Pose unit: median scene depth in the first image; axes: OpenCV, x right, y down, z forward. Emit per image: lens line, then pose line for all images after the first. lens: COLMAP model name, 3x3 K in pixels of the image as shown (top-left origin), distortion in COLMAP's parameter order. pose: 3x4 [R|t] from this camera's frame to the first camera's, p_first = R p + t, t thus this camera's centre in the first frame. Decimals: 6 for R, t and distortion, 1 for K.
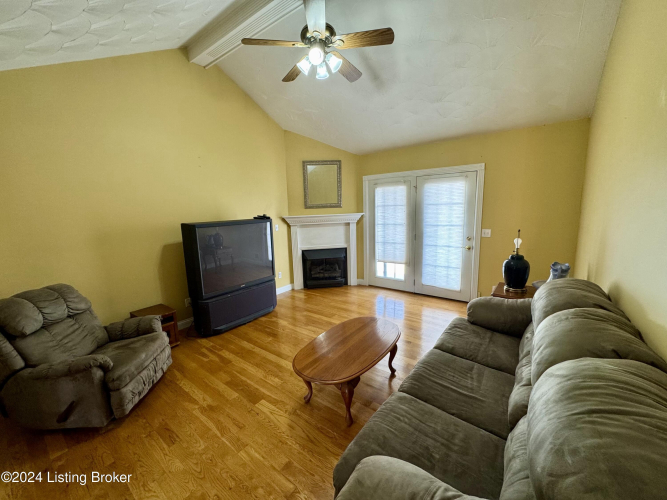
lens RADIAL K [[266.4, 0, 333.5], [0, 266.4, 250.0], [0, 0, 1]] dist [-0.000384, 0.000058]
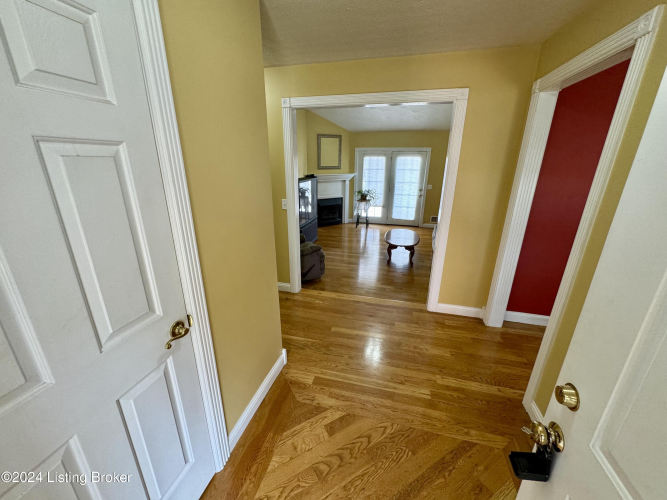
lens RADIAL K [[266.4, 0, 333.5], [0, 266.4, 250.0], [0, 0, 1]] dist [-0.000384, 0.000058]
pose [[0.924051, -0.086364, 0.372384, -0.629564], [0.025692, 0.985973, 0.164917, 0.037014], [-0.381404, -0.142824, 0.913309, -0.404426]]
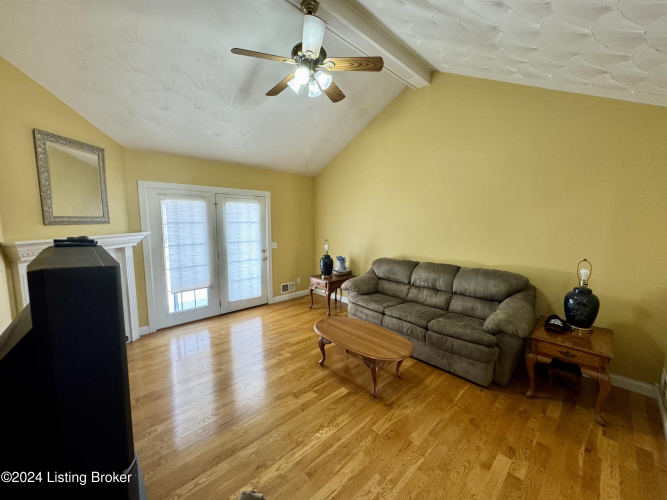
lens RADIAL K [[266.4, 0, 333.5], [0, 266.4, 250.0], [0, 0, 1]] dist [-0.000384, 0.000058]
pose [[0.149240, -0.078962, 0.985643, -0.550659], [0.152694, 0.986690, 0.055926, -0.057329], [-0.976940, 0.142155, 0.159310, 0.423162]]
